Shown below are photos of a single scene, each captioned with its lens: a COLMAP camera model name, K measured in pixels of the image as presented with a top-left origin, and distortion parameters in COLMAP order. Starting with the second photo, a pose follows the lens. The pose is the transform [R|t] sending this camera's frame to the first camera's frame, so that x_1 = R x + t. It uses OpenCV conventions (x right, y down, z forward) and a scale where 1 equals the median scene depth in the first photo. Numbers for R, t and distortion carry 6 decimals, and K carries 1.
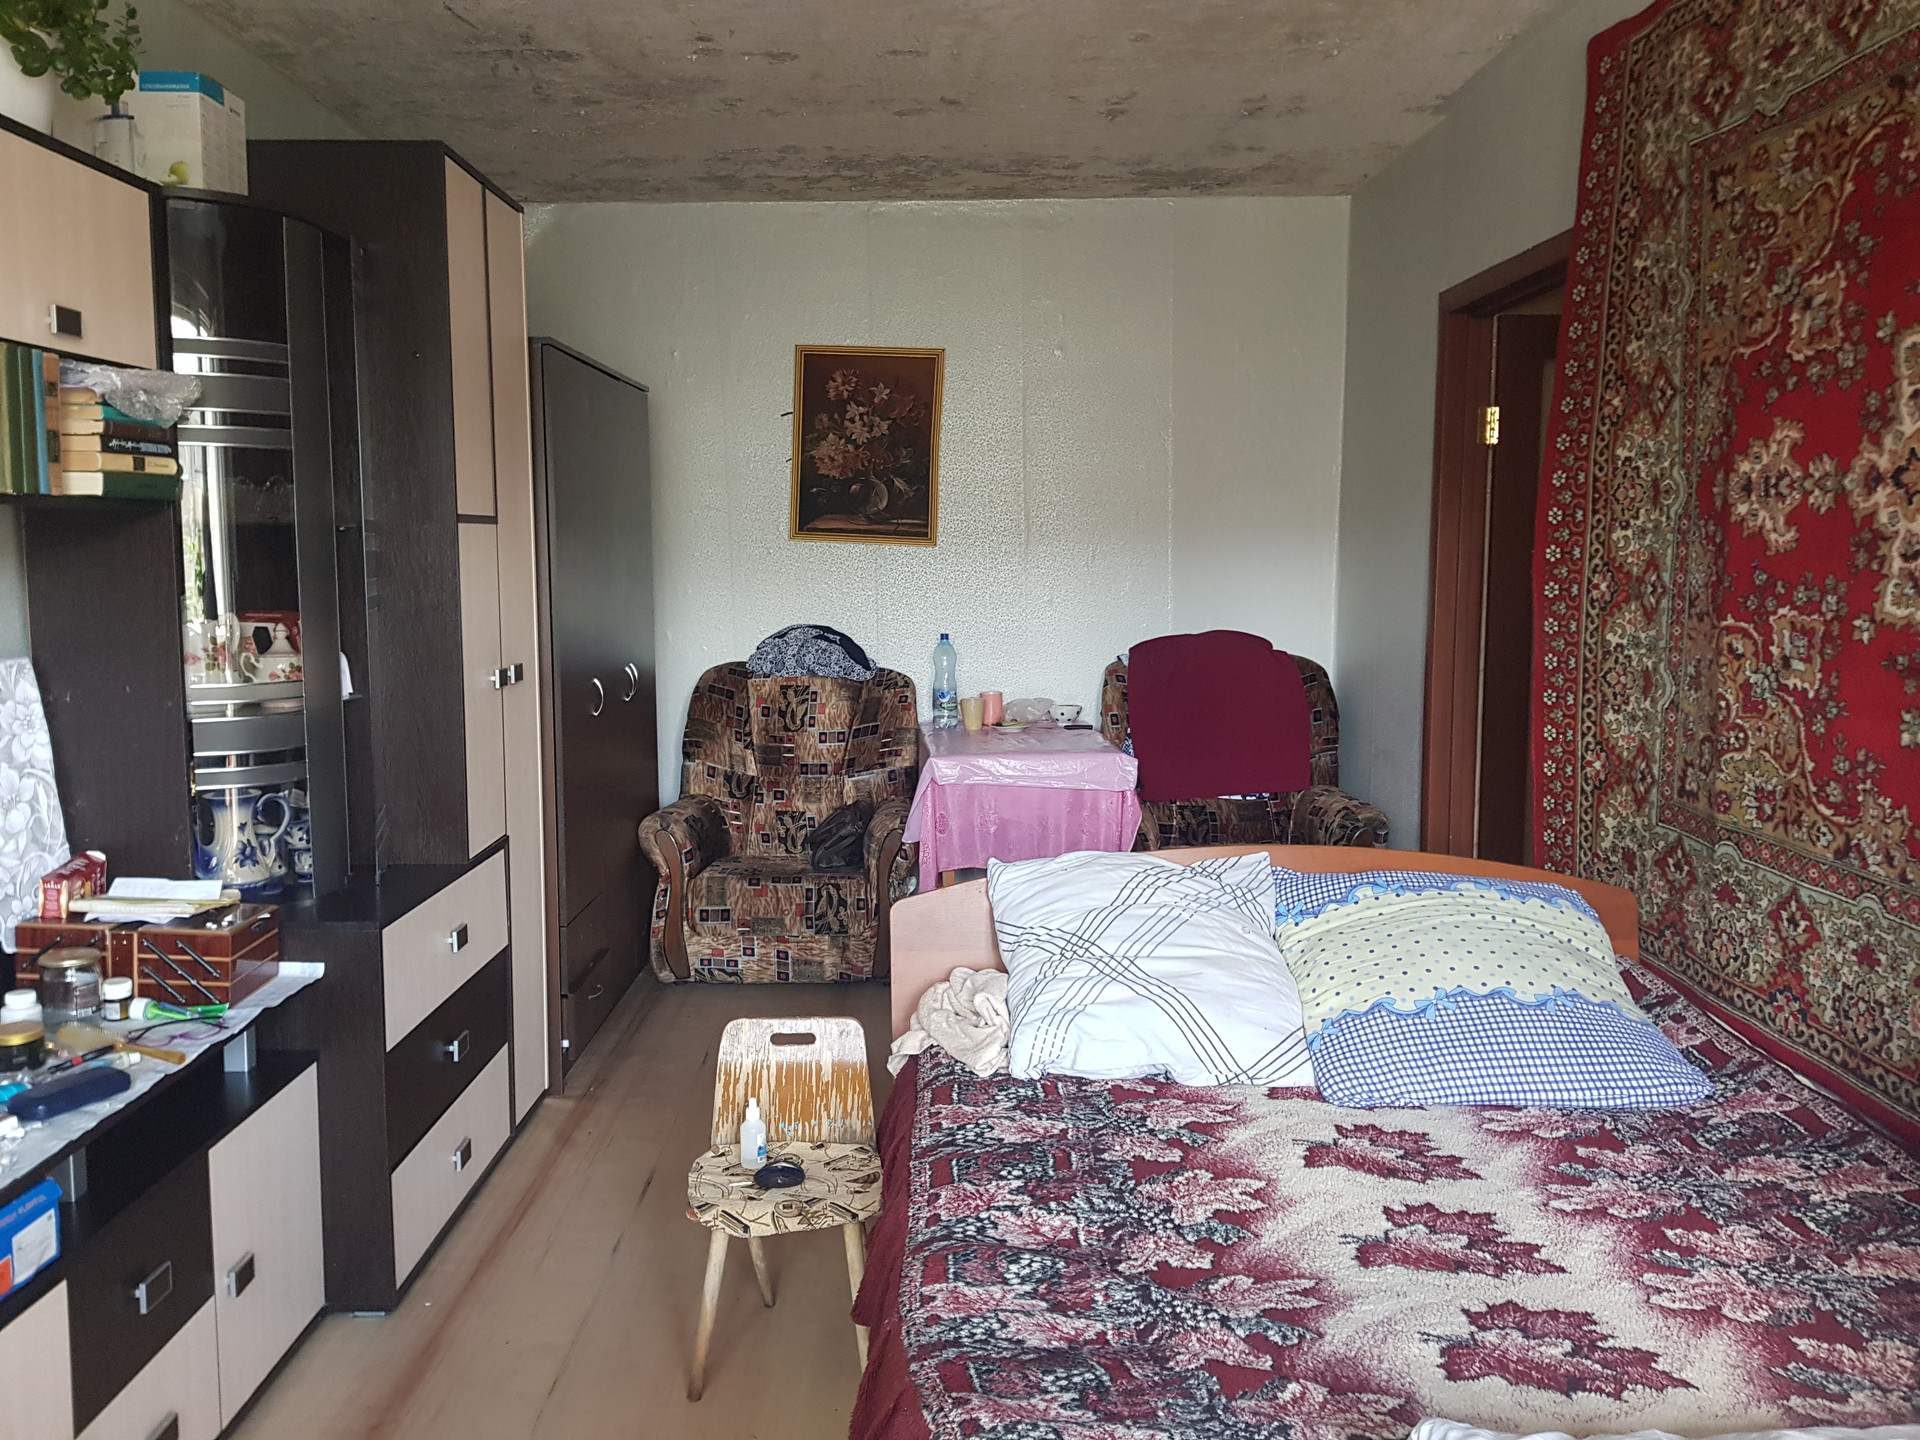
lens RADIAL K [[1483.6, 0, 968.3], [0, 1483.6, 723.8], [0, 0, 1]] dist [0.091094, -0.013097]
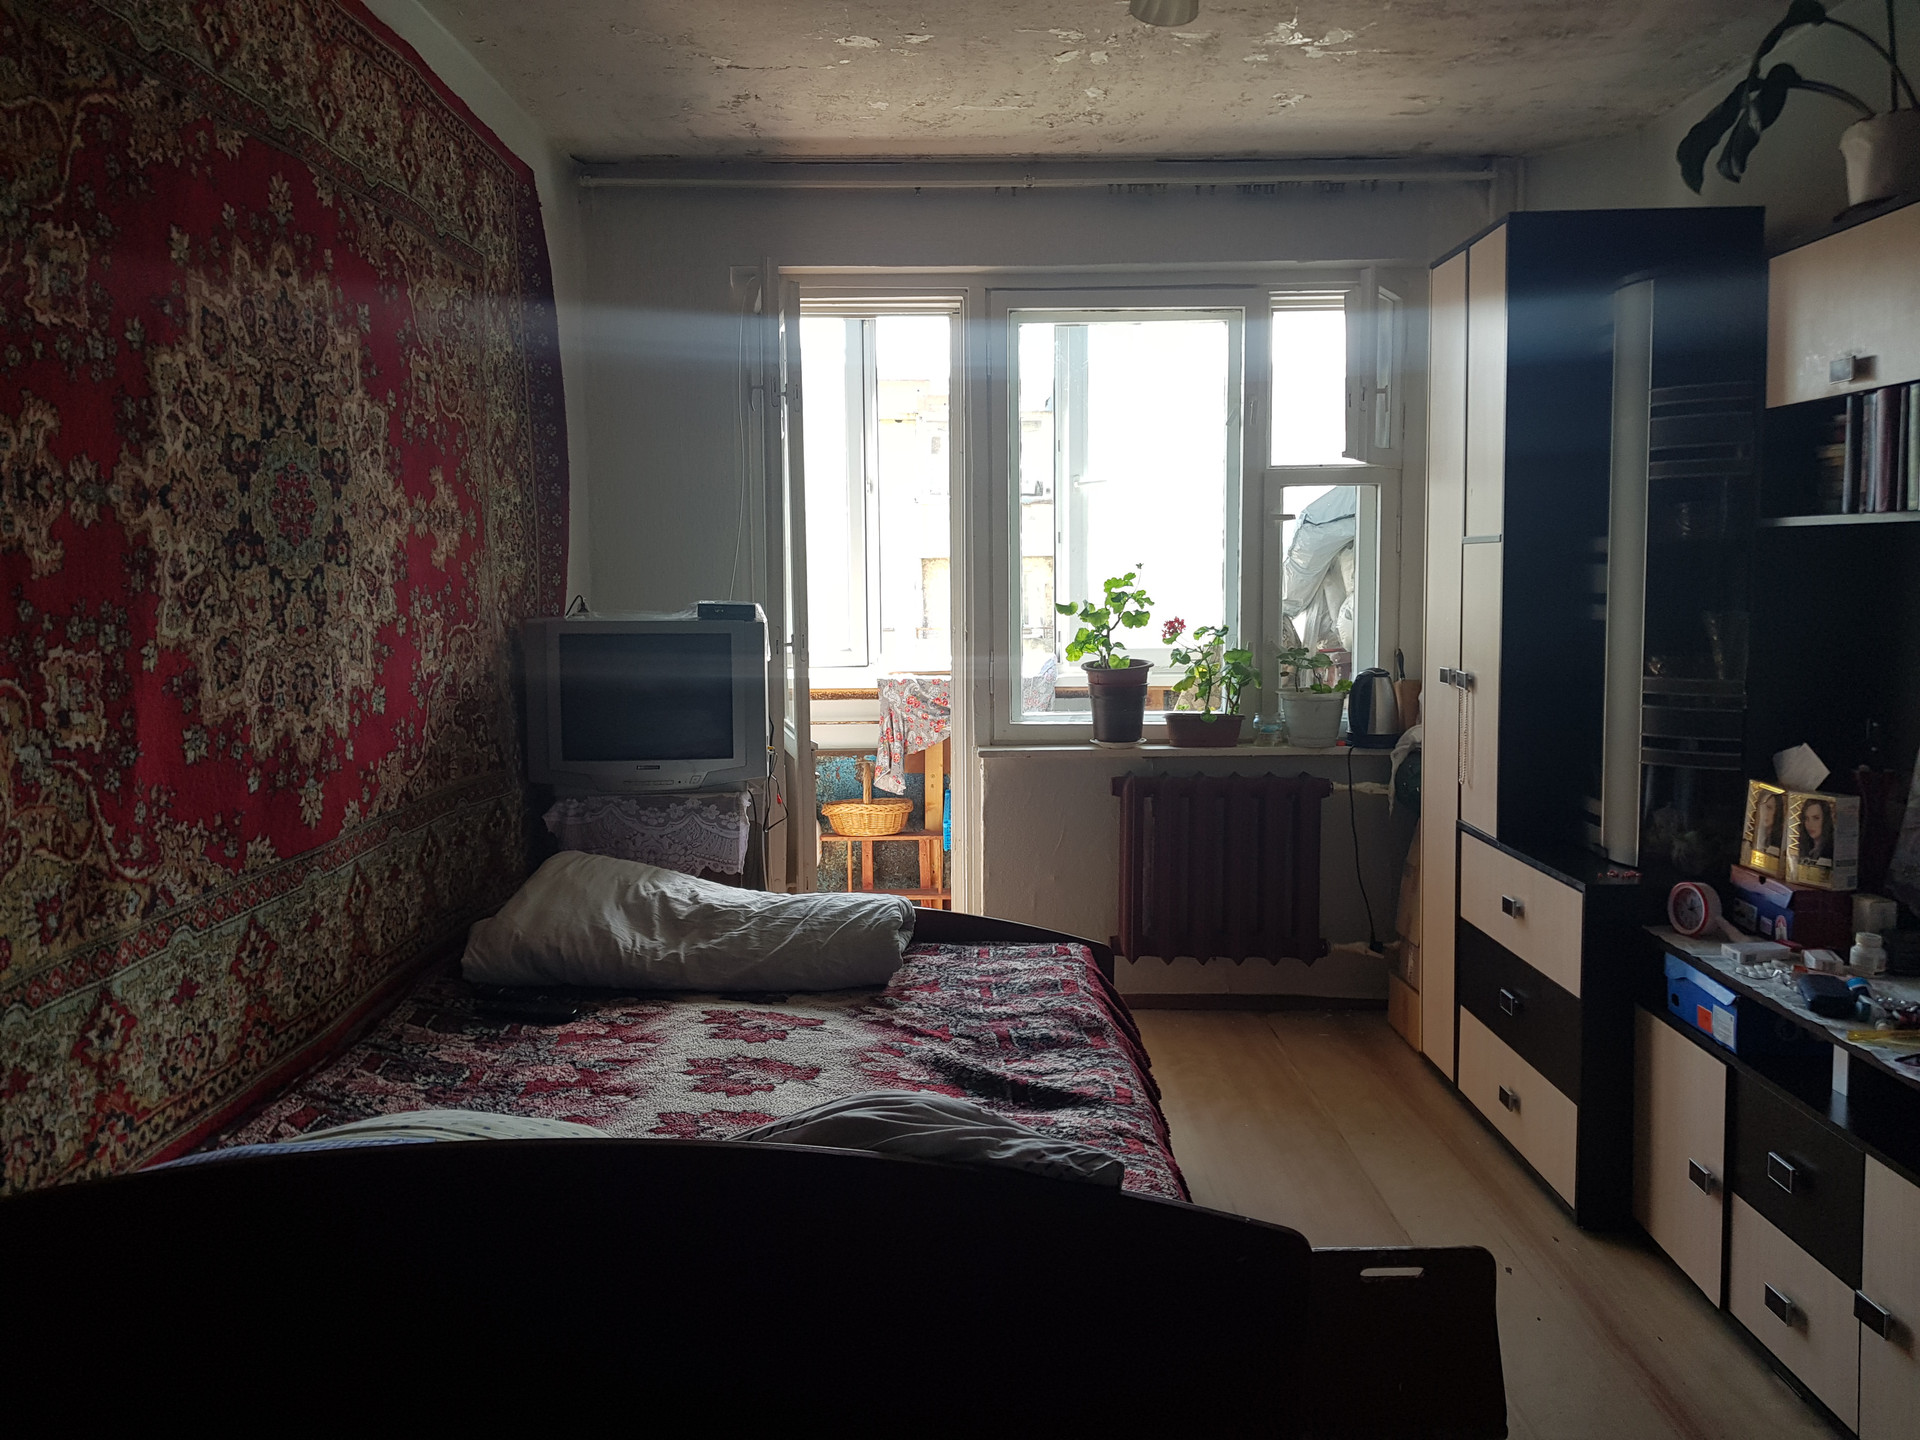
lens RADIAL K [[1483.6, 0, 959.6], [0, 1483.6, 706.4], [0, 0, 1]] dist [0.091094, -0.013097]
pose [[-0.999369, 0.004322, 0.035258, 0.062912], [0.011951, 0.975615, 0.219165, -0.217045], [-0.033450, 0.219448, -0.975051, 1.796018]]
